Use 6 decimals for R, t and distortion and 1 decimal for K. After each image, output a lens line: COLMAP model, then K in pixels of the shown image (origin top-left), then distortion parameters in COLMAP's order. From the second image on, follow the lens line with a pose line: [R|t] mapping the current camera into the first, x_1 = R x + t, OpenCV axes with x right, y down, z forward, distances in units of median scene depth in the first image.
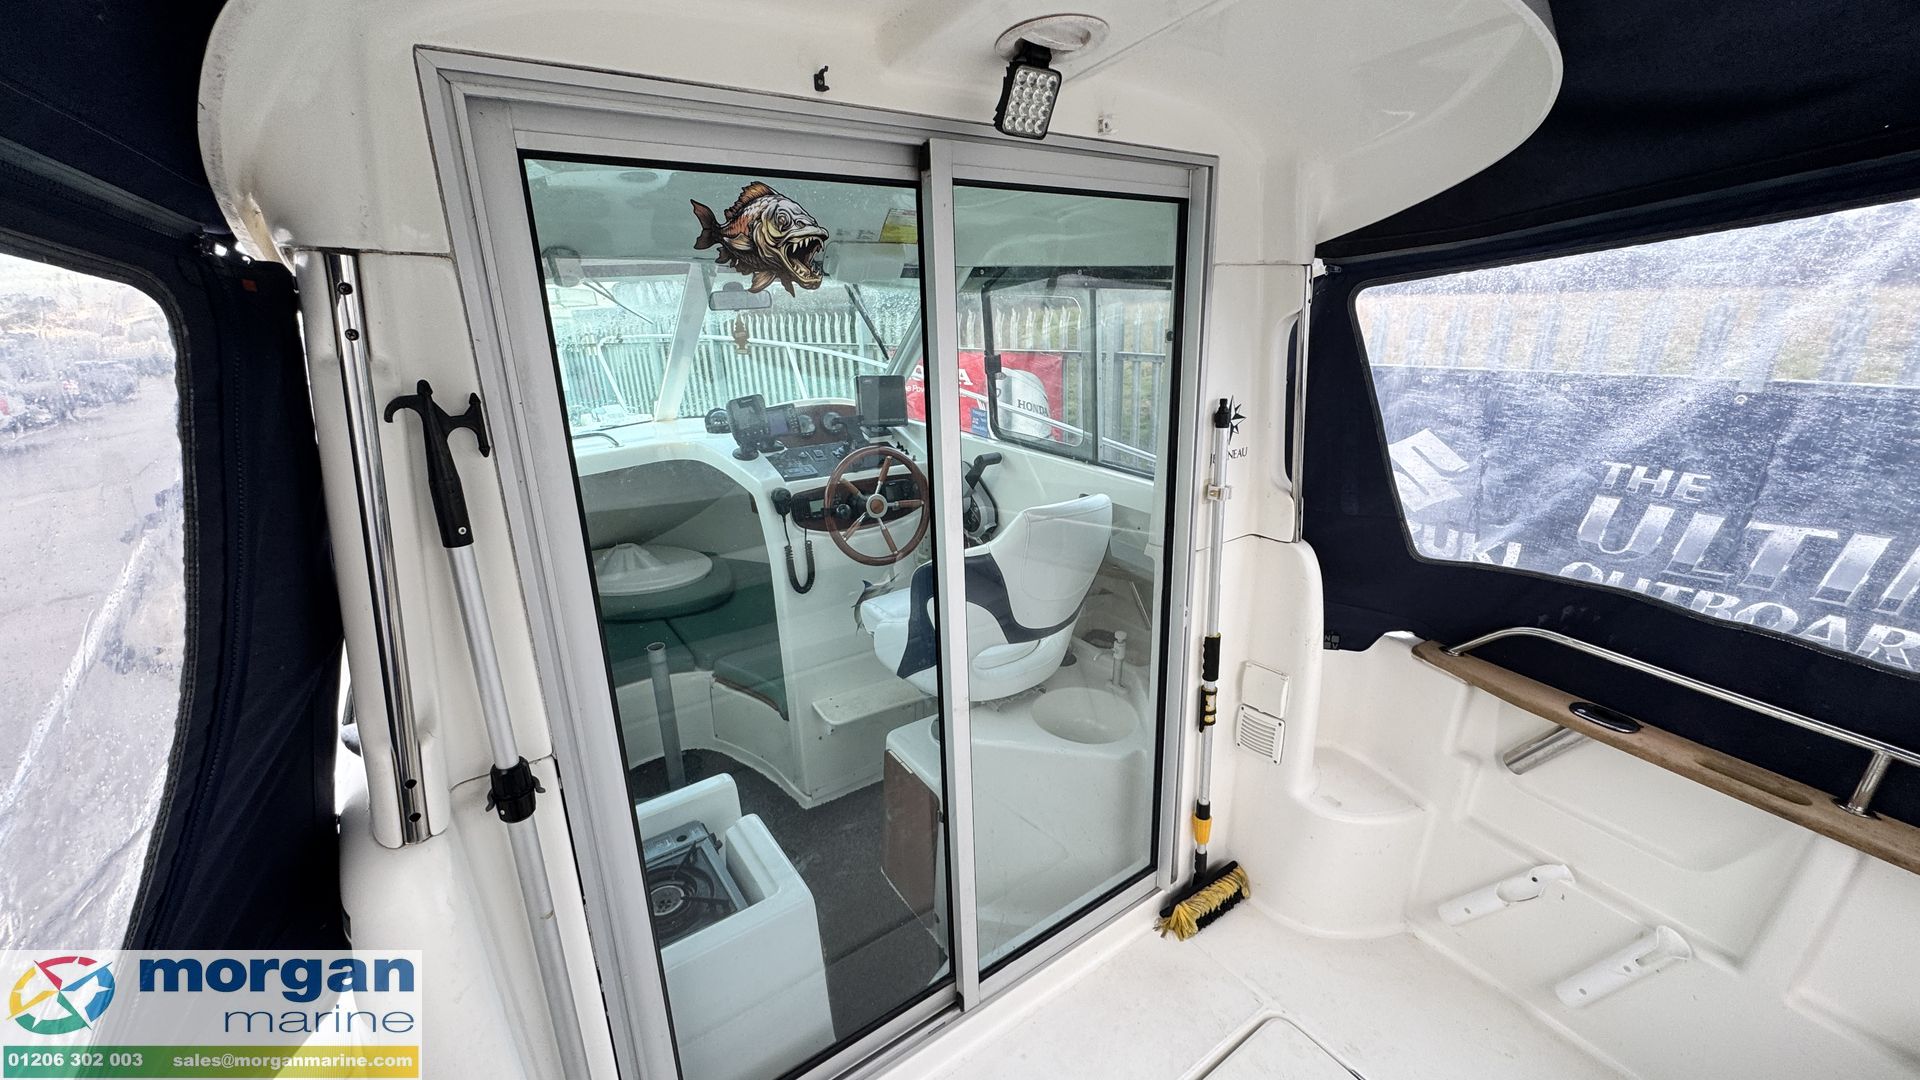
lens RADIAL K [[763.3, 0, 963.2], [0, 763.3, 540.7], [0, 0, 1]] dist [-0.004360, 0.000946]
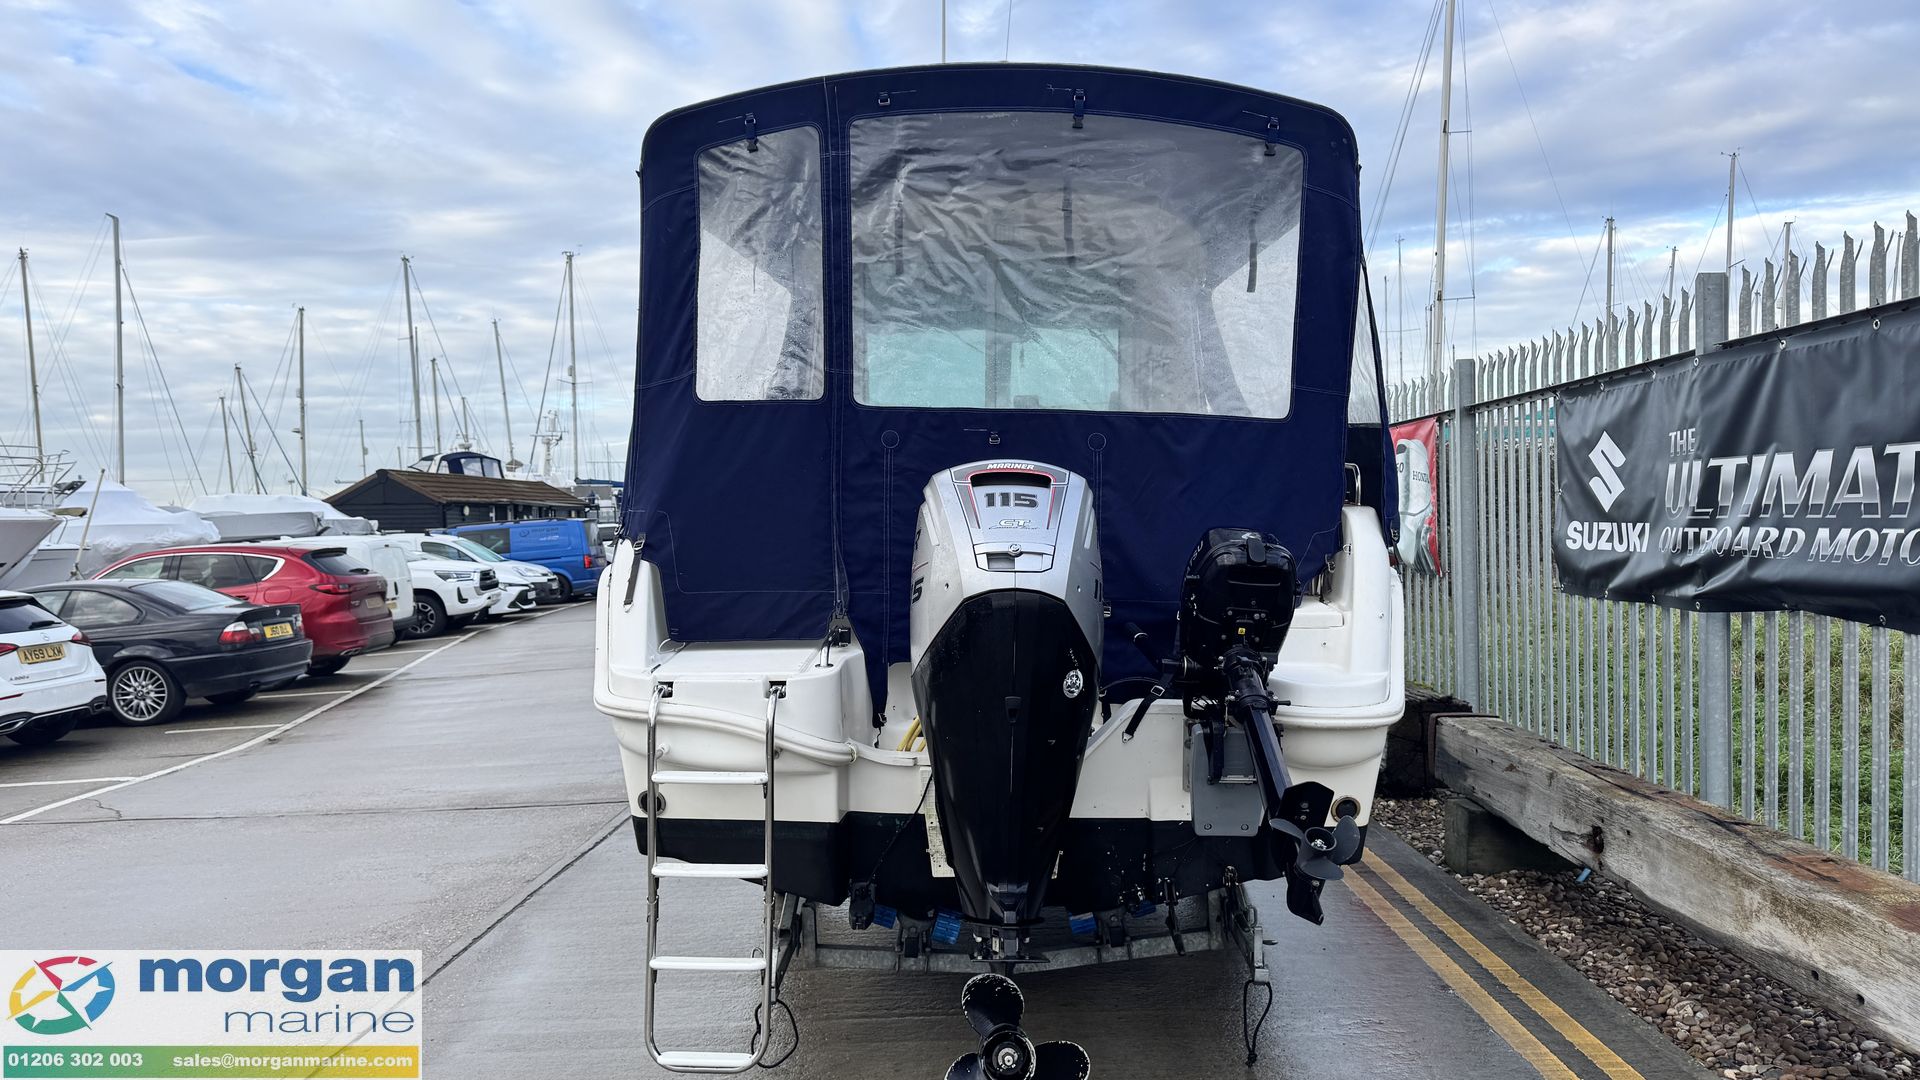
lens RADIAL K [[1361.1, 0, 948.0], [0, 1361.1, 543.9], [0, 0, 1]] dist [0.056196, -0.053250]
pose [[0.787861, 0.032835, -0.614977, 1.972387], [-0.197754, 0.959184, -0.202135, 1.053460], [0.583240, 0.280869, 0.762197, -1.747997]]
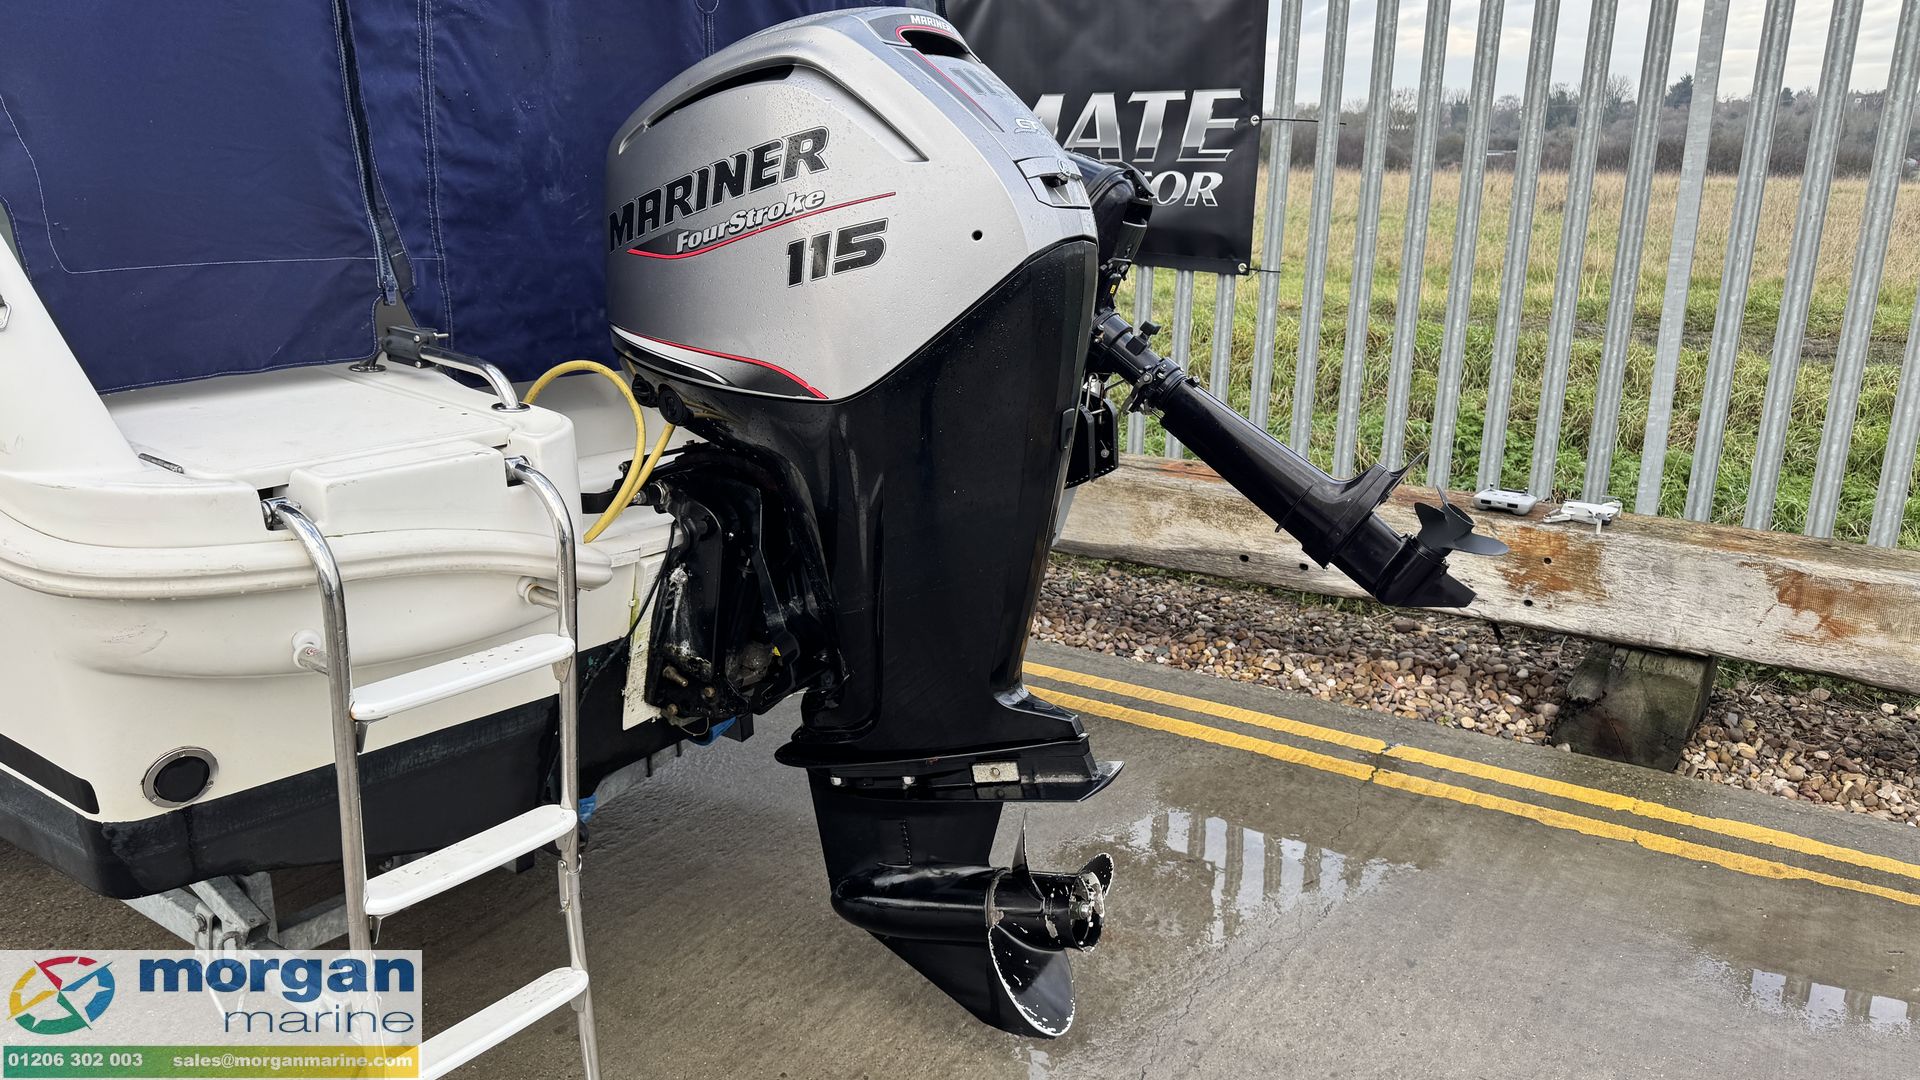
lens RADIAL K [[1361.1, 0, 949.2], [0, 1361.1, 530.6], [0, 0, 1]] dist [0.056196, -0.053250]
pose [[0.932644, -0.050079, 0.357305, 0.444340], [0.069559, 0.996699, -0.041869, 1.014253], [-0.354029, 0.063902, 0.933049, -1.314983]]
